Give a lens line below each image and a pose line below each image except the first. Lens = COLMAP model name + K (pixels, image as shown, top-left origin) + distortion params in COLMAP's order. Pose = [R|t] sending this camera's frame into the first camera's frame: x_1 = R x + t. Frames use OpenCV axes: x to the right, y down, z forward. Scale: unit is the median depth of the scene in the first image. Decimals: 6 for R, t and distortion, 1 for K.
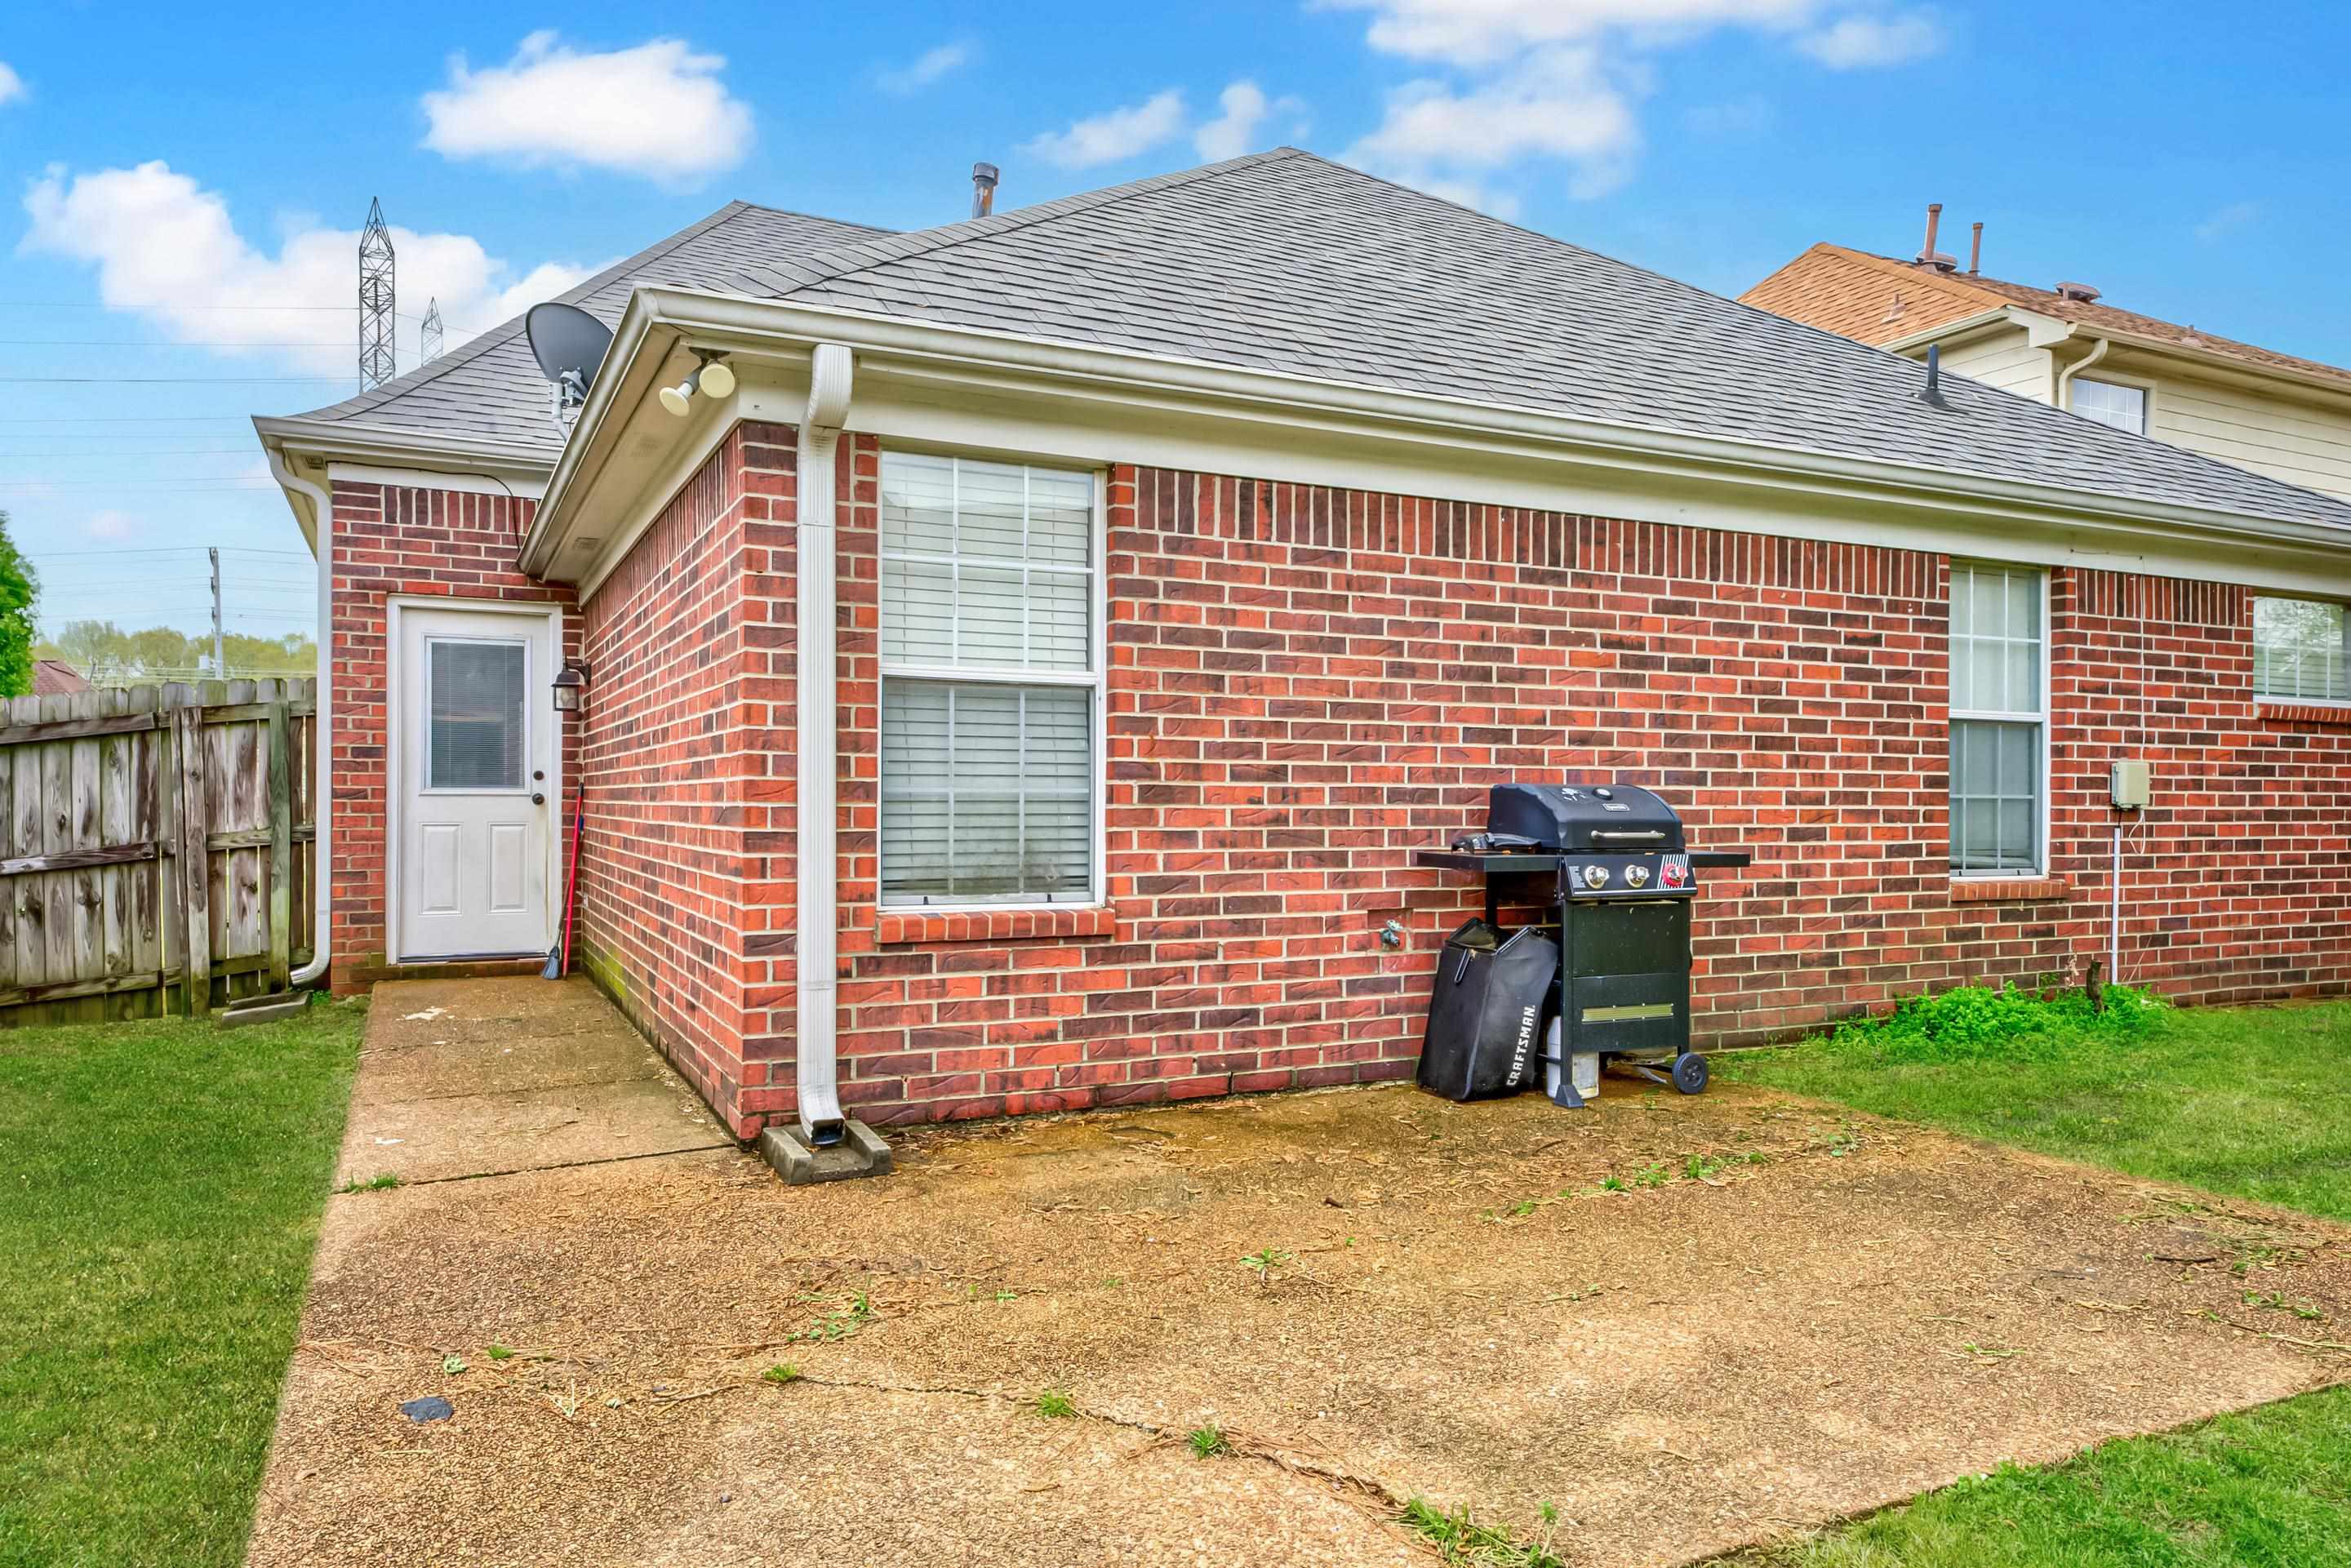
lens RADIAL K [[1505.7, 0, 1176.0], [0, 1505.7, 802.0], [0, 0, 1]] dist [0.033655, -0.010535]
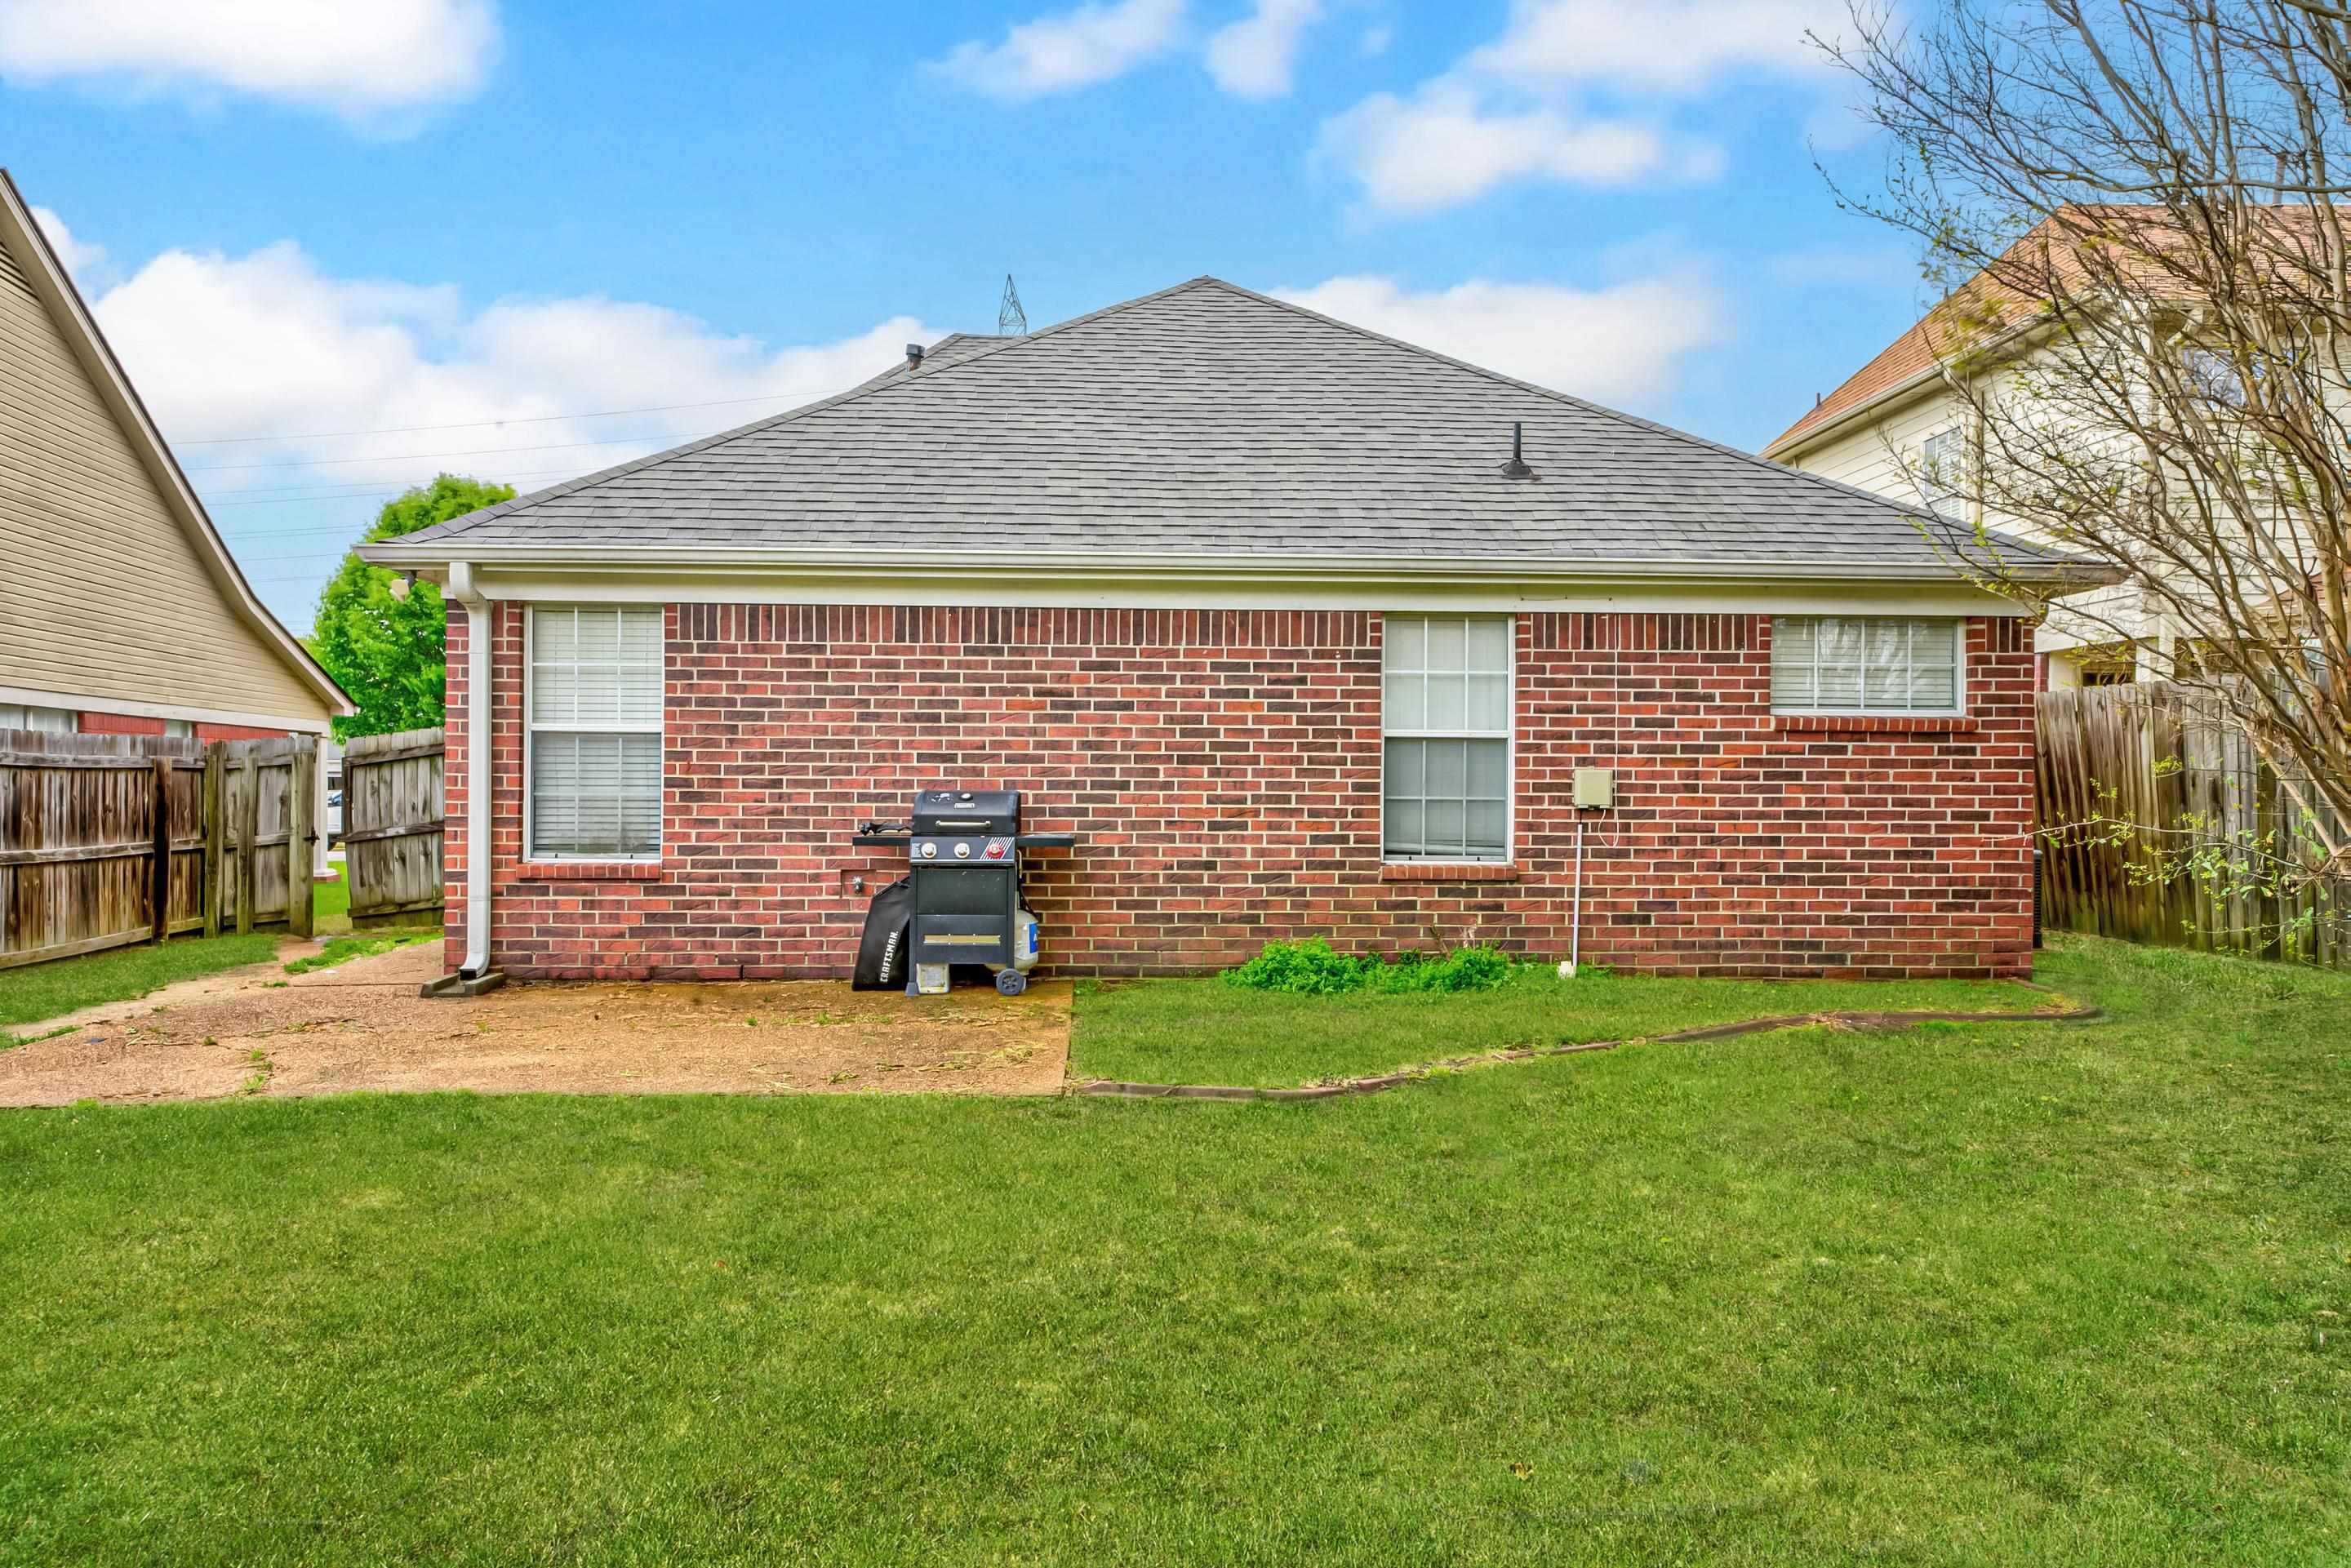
lens RADIAL K [[1505.7, 0, 1168.4], [0, 1505.7, 773.0], [0, 0, 1]] dist [0.033655, -0.010535]
pose [[0.916163, -0.001317, -0.400804, 1.002030], [-0.002496, 0.999956, -0.008989, -0.015354], [0.400798, 0.009236, 0.916120, -0.292254]]
